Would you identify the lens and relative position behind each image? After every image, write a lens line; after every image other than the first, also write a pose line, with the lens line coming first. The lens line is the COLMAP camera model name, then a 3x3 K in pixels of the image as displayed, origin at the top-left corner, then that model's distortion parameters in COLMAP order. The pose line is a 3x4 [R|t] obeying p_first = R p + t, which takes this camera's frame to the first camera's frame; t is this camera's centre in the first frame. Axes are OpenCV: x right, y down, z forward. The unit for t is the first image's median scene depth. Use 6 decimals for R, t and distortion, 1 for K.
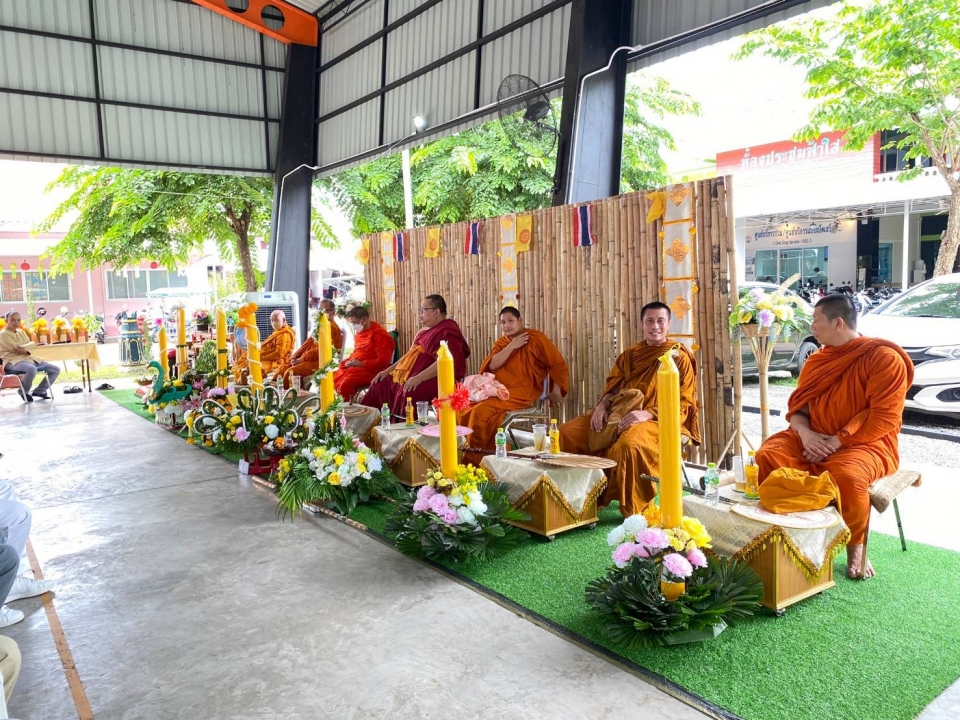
lens RADIAL K [[759.1, 0, 477.7], [0, 759.1, 354.5], [0, 0, 1]] dist [0.016812, -0.005453]
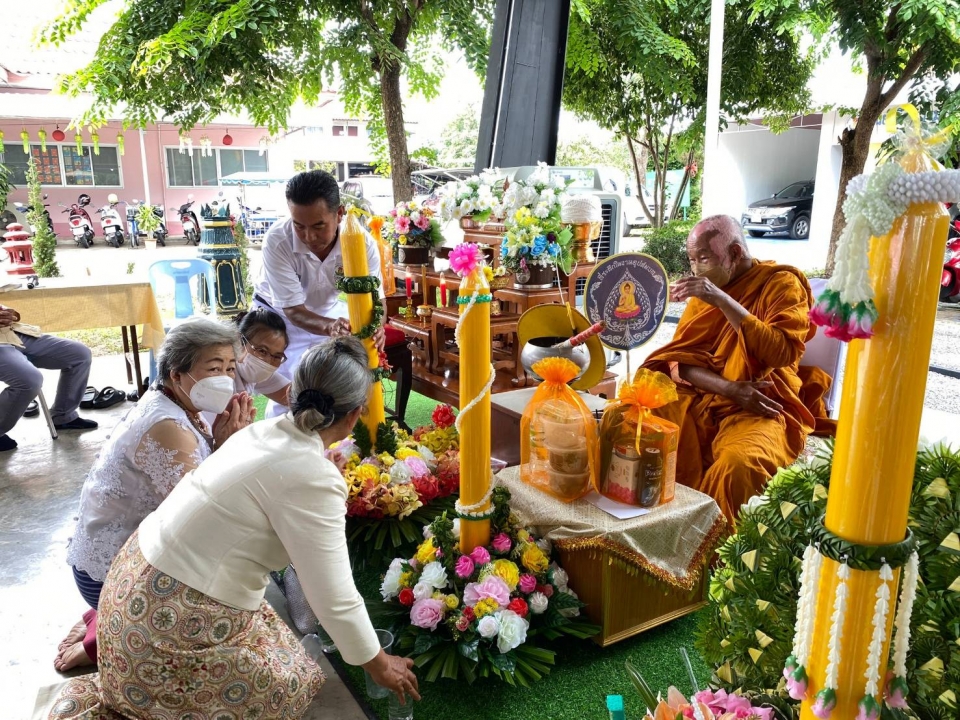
lens RADIAL K [[759.1, 0, 478.8], [0, 759.1, 364.3], [0, 0, 1]] dist [0.016812, -0.005453]
pose [[0.997056, 0.044880, -0.062172, -0.127587], [-0.035796, 0.989474, 0.140212, -0.014732], [0.067810, -0.137573, 0.988168, 0.257832]]
